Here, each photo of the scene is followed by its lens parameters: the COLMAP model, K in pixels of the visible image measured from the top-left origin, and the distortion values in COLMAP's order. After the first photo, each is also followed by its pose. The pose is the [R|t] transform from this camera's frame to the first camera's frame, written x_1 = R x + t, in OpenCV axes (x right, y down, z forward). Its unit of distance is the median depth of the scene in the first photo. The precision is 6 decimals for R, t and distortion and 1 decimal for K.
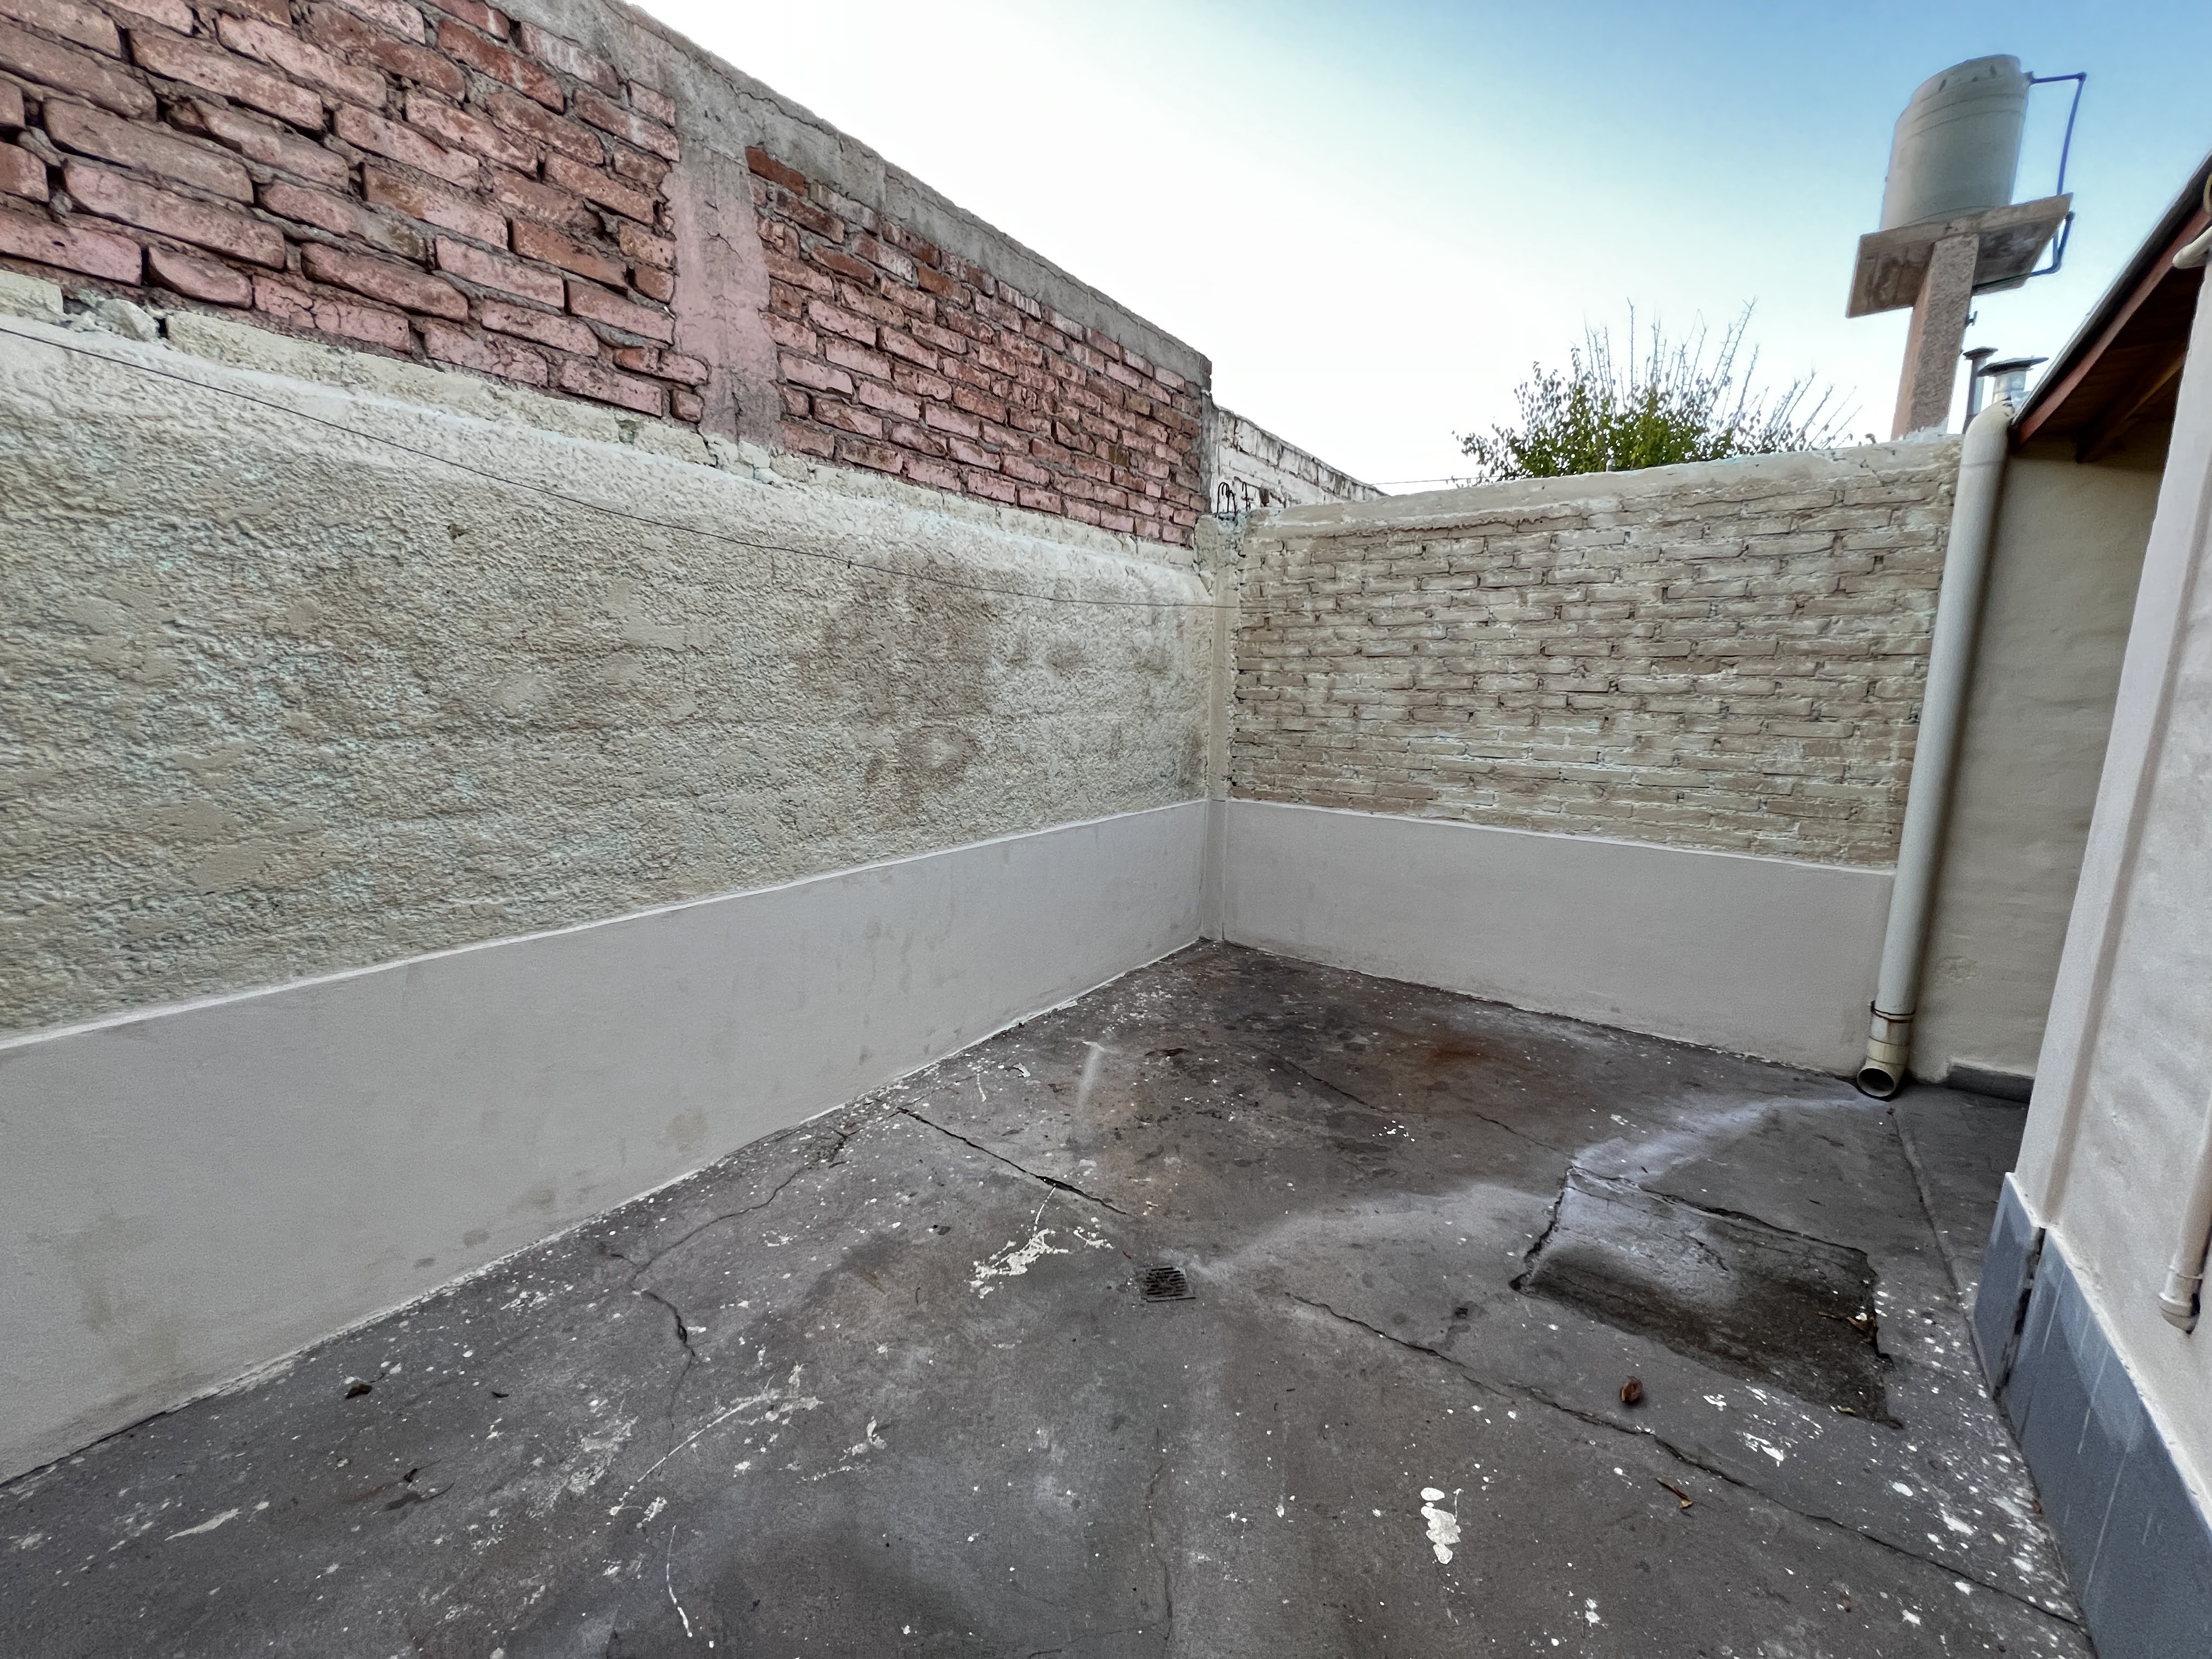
lens RADIAL K [[883.3, 0, 1114.7], [0, 883.3, 832.0], [0, 0, 1]] dist [-0.001383, -0.000032]
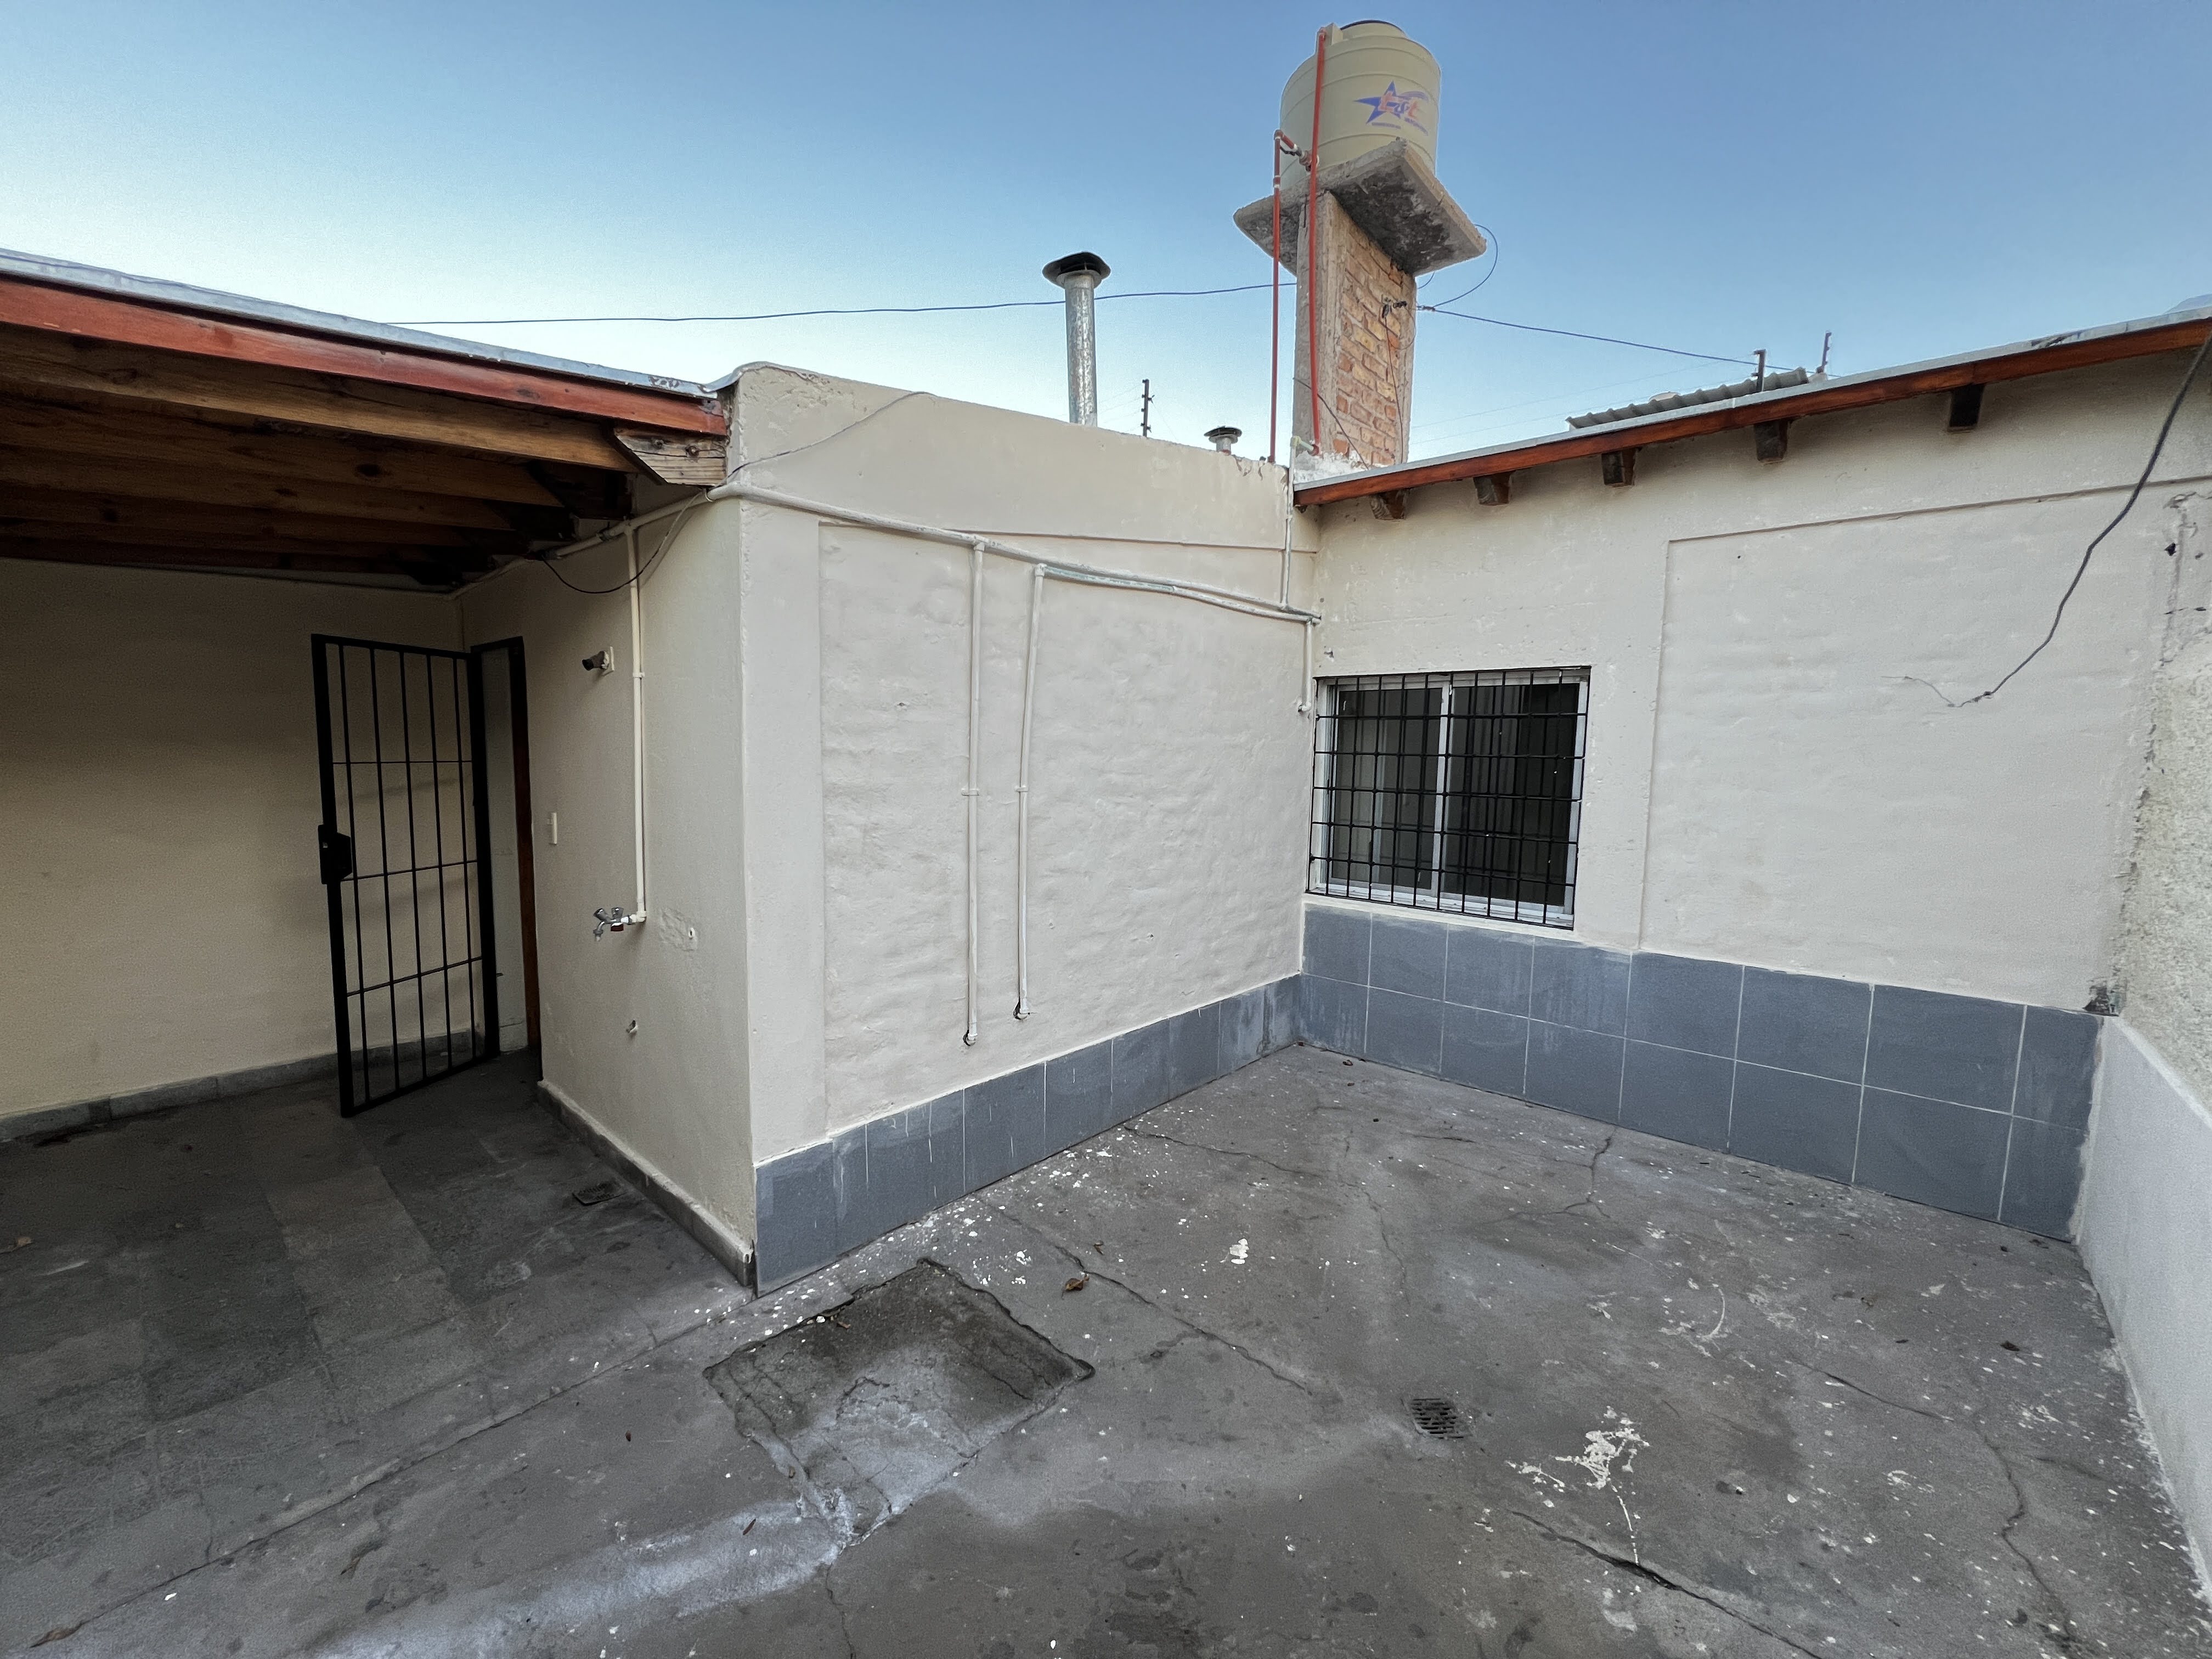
lens RADIAL K [[883.3, 0, 1114.7], [0, 883.3, 832.0], [0, 0, 1]] dist [-0.001383, -0.000032]
pose [[-0.994762, -0.045857, 0.091356, 0.354320], [-0.020458, 0.964958, 0.261606, -0.377391], [-0.100151, 0.258366, -0.960842, 1.819611]]
